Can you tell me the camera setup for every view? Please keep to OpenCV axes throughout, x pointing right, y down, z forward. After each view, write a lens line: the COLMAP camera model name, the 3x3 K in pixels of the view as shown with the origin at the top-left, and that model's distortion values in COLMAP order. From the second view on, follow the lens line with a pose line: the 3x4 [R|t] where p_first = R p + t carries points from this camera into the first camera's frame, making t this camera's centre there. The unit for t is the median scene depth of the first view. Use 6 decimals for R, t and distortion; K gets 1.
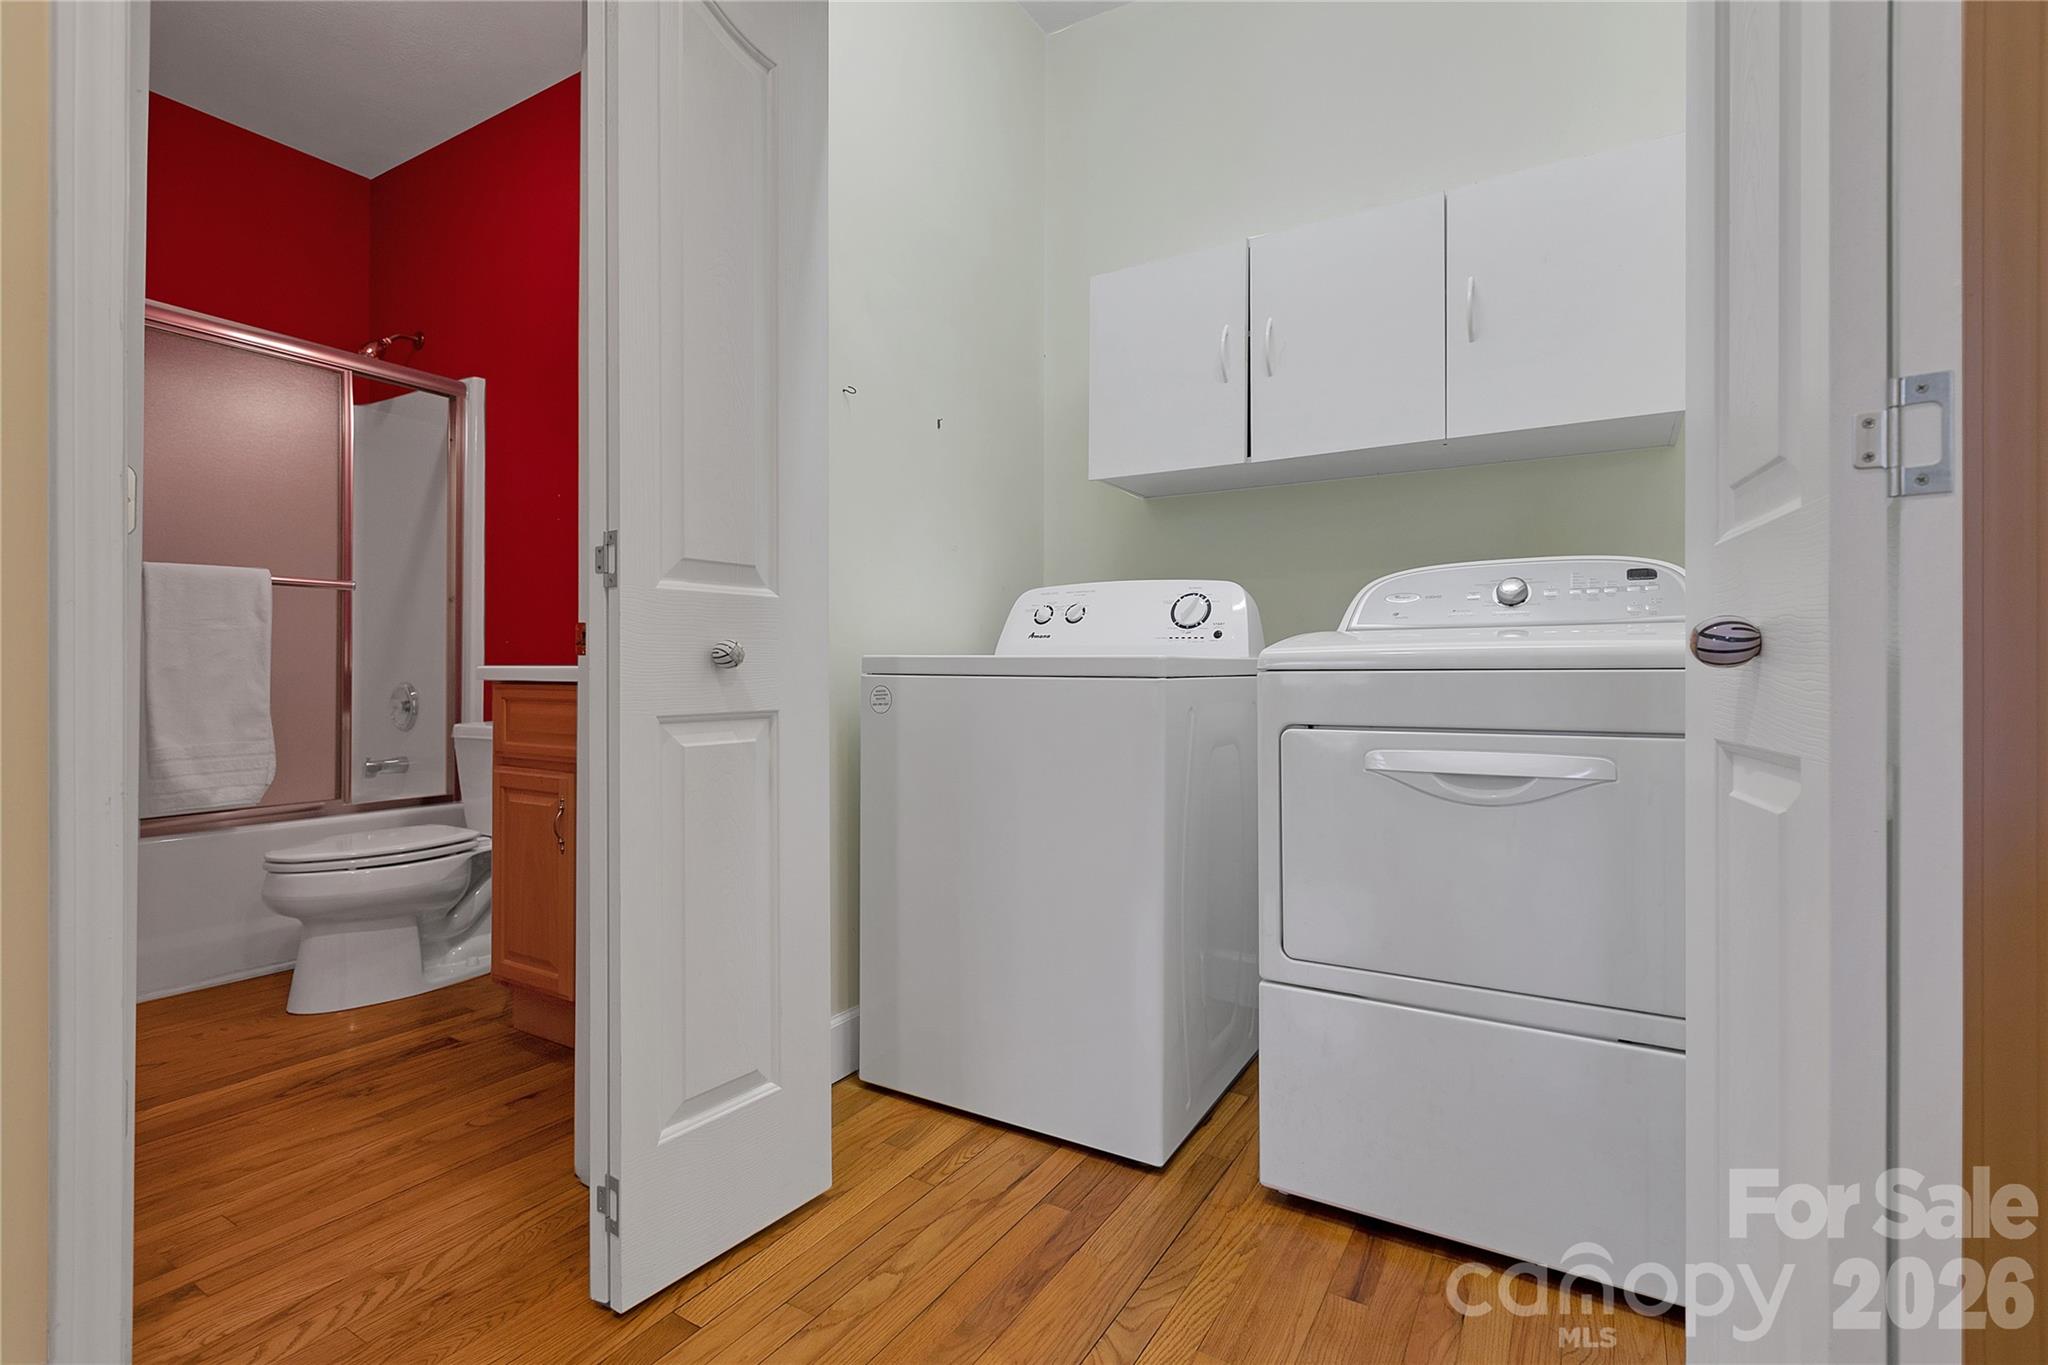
lens RADIAL K [[939.0, 0, 1011.4], [0, 939.0, 684.5], [0, 0, 1]] dist [0.015656, 0.000601]
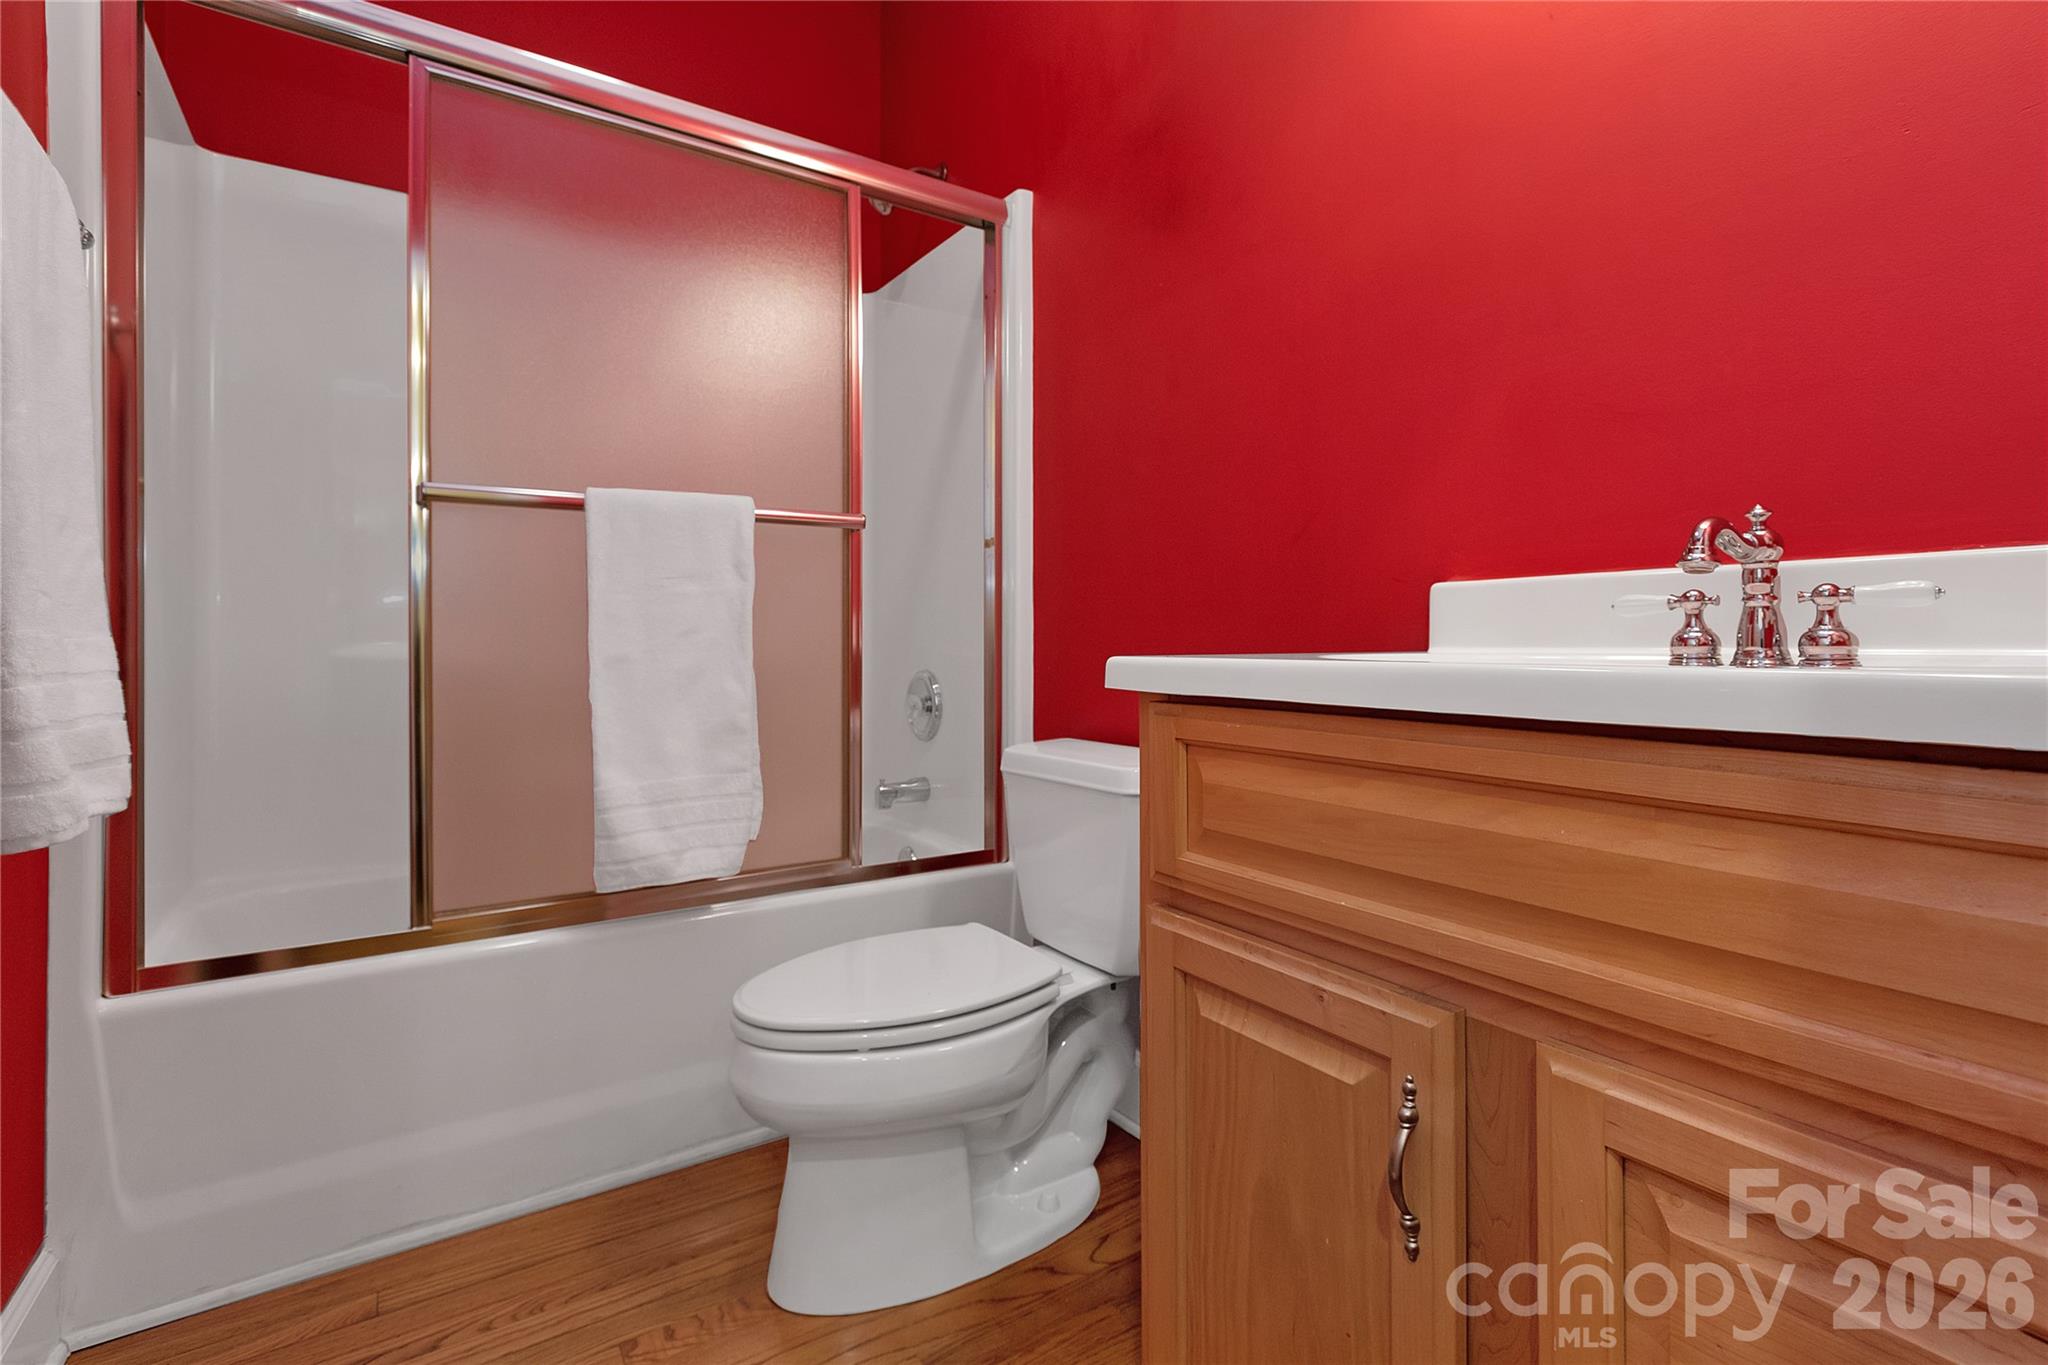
lens RADIAL K [[939.0, 0, 1026.0], [0, 939.0, 665.7], [0, 0, 1]] dist [0.015656, 0.000601]
pose [[0.905993, 0.003928, -0.423275, -0.334958], [0.001958, 0.999907, 0.013471, -0.016863], [0.423288, -0.013034, 0.905901, 0.482691]]
